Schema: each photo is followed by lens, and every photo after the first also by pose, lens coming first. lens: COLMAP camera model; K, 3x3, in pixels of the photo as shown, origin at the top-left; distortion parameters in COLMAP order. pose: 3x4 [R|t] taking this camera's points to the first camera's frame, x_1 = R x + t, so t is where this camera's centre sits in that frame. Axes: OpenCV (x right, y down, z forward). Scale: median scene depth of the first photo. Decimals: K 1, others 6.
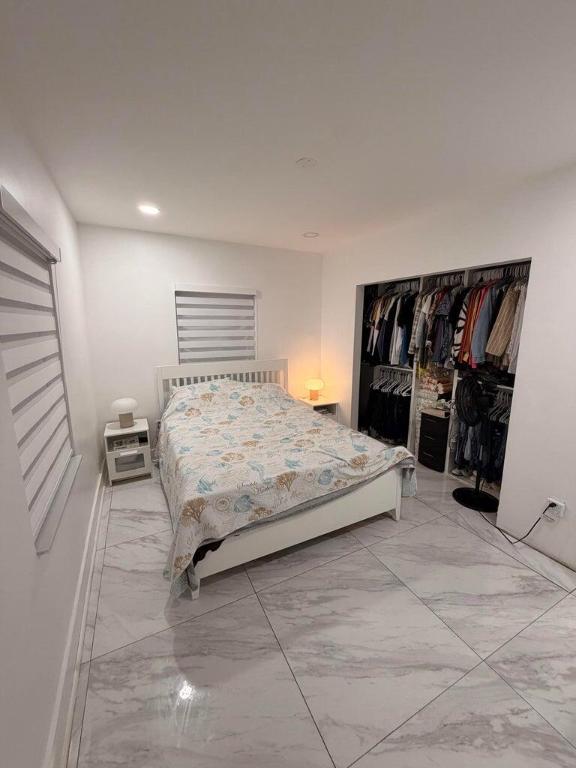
lens RADIAL K [[307.2, 0, 287.5], [0, 307.2, 380.2], [0, 0, 1]] dist [0.002951, 0.000459]
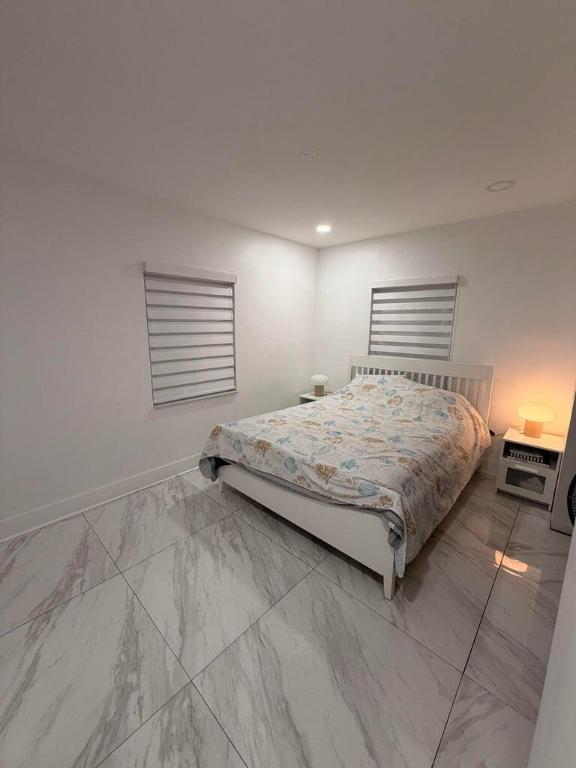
lens RADIAL K [[307.2, 0, 287.5], [0, 307.2, 380.2], [0, 0, 1]] dist [0.002951, 0.000459]
pose [[0.343129, 0.172396, -0.923332, 0.944077], [-0.177157, 0.977248, 0.116627, -0.067227], [0.922430, 0.123557, 0.365863, 0.550672]]
